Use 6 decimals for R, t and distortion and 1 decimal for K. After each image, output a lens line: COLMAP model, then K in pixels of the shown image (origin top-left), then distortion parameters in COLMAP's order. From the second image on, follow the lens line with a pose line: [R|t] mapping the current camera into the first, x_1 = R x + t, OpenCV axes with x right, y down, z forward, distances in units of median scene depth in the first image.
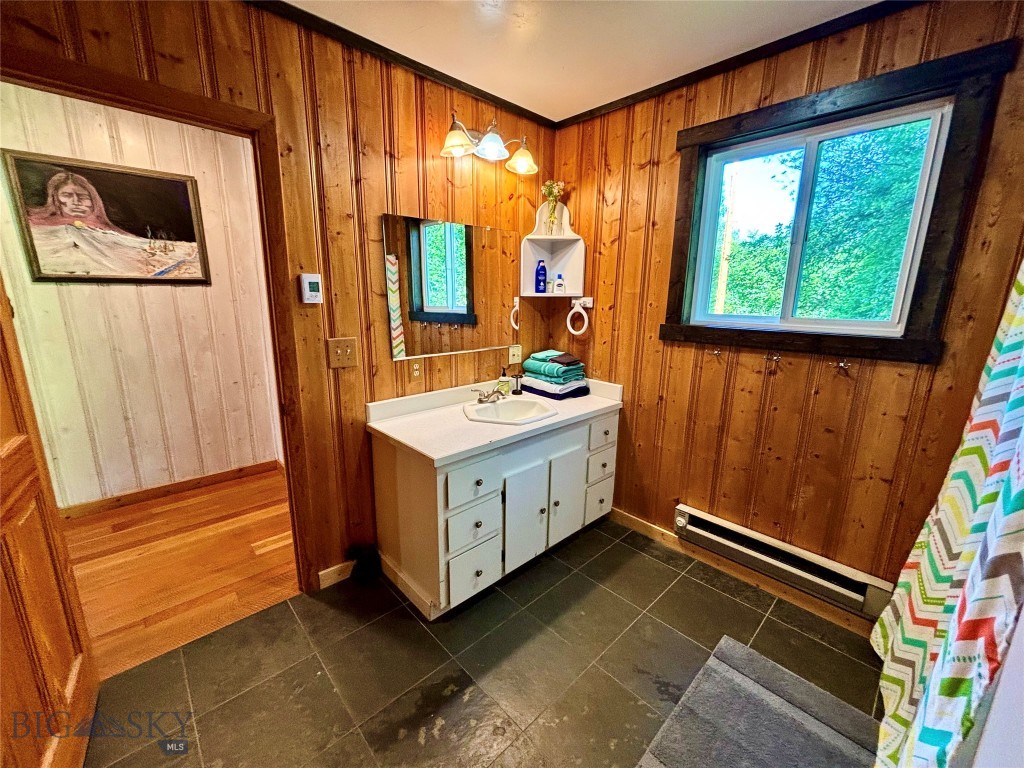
lens RADIAL K [[413.1, 0, 511.0], [0, 413.1, 385.2], [0, 0, 1]] dist [-0.000262, -0.000049]
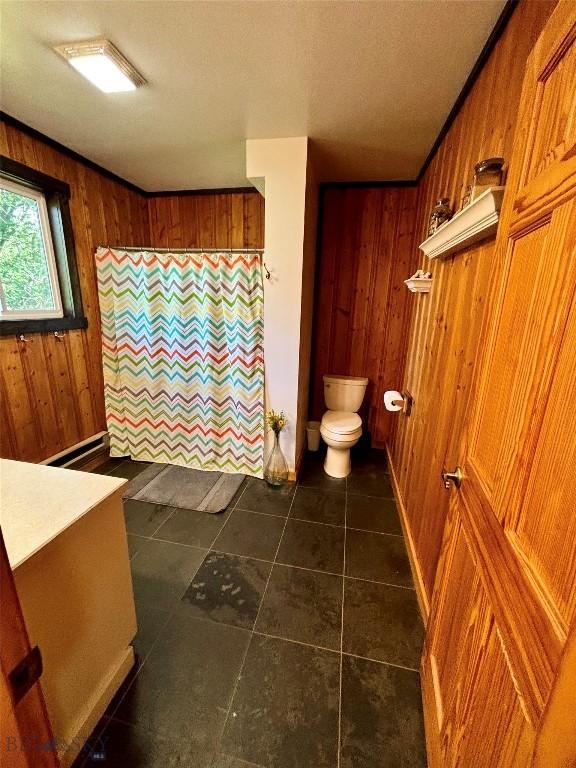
lens RADIAL K [[309.9, 0, 284.5], [0, 309.9, 382.1], [0, 0, 1]] dist [-0.000262, -0.000049]
pose [[-0.566243, -0.220870, 0.794094, -0.863764], [0.152310, 0.918797, 0.364162, -0.206031], [-0.810044, 0.327153, -0.486621, 0.949092]]
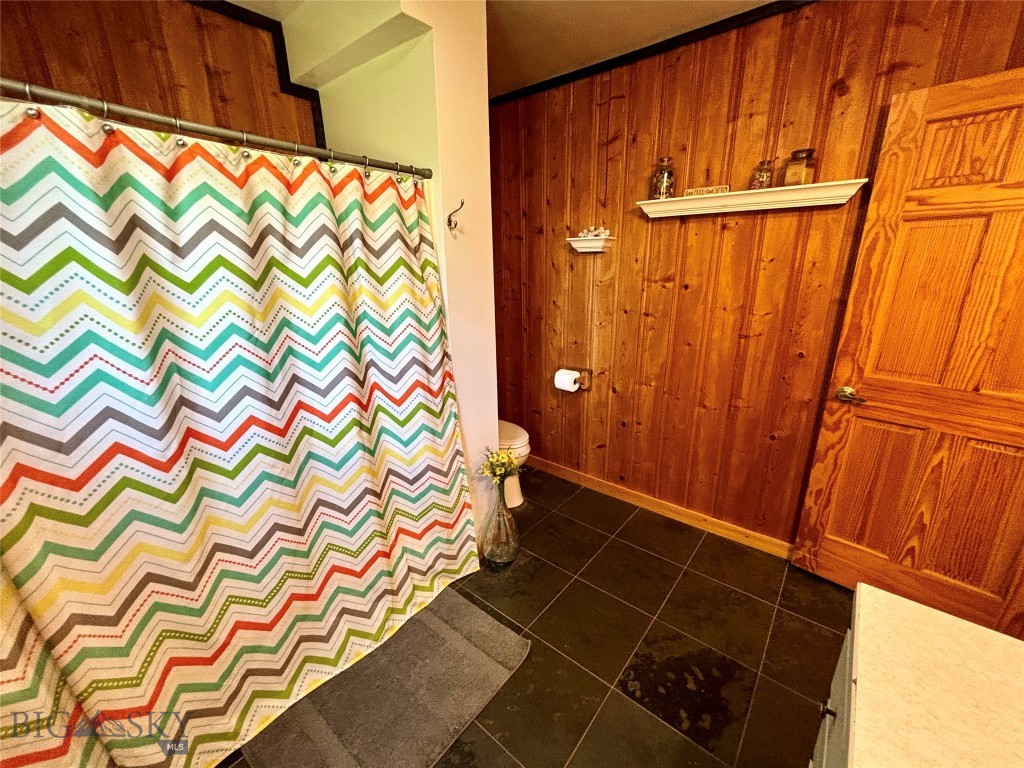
lens RADIAL K [[413.1, 0, 512.9], [0, 413.1, 386.3], [0, 0, 1]] dist [-0.000262, -0.000049]
pose [[-0.993032, 0.045918, -0.108533, 0.296517], [-0.012221, 0.875877, 0.482380, -0.285518], [0.117212, 0.480345, -0.869212, 1.254932]]
